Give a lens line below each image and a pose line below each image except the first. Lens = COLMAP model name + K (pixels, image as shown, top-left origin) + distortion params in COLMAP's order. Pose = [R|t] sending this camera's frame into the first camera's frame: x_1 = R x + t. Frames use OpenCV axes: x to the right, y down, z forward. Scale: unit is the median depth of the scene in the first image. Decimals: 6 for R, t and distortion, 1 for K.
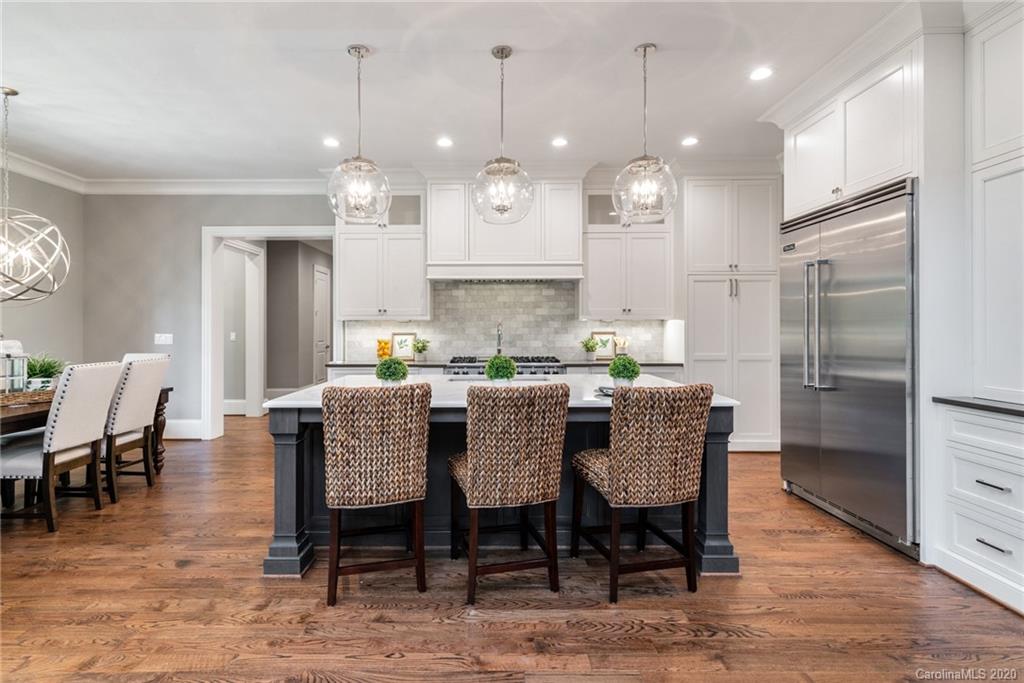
lens RADIAL K [[491.8, 0, 509.5], [0, 491.8, 332.7], [0, 0, 1]] dist [-0.002866, -0.000417]
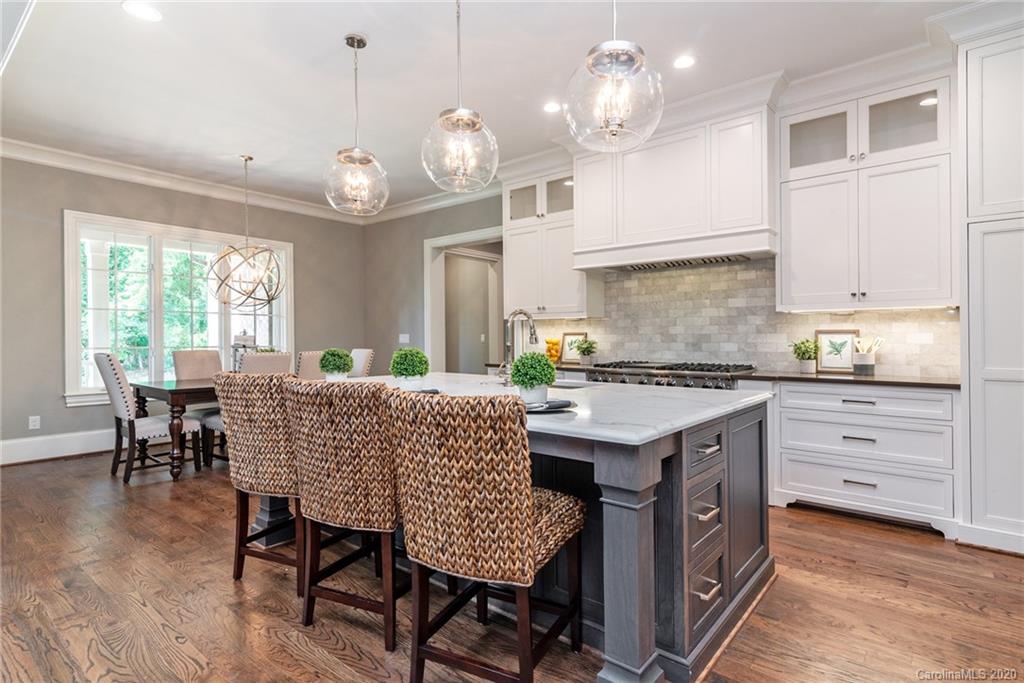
lens RADIAL K [[527.5, 0, 511.2], [0, 527.5, 340.7], [0, 0, 1]] dist [0.003724, 0.000268]
pose [[0.763581, 0.005645, -0.645687, 0.314208], [-0.005726, 0.999982, 0.001971, 0.013404], [0.645687, 0.002192, 0.763599, 0.194841]]
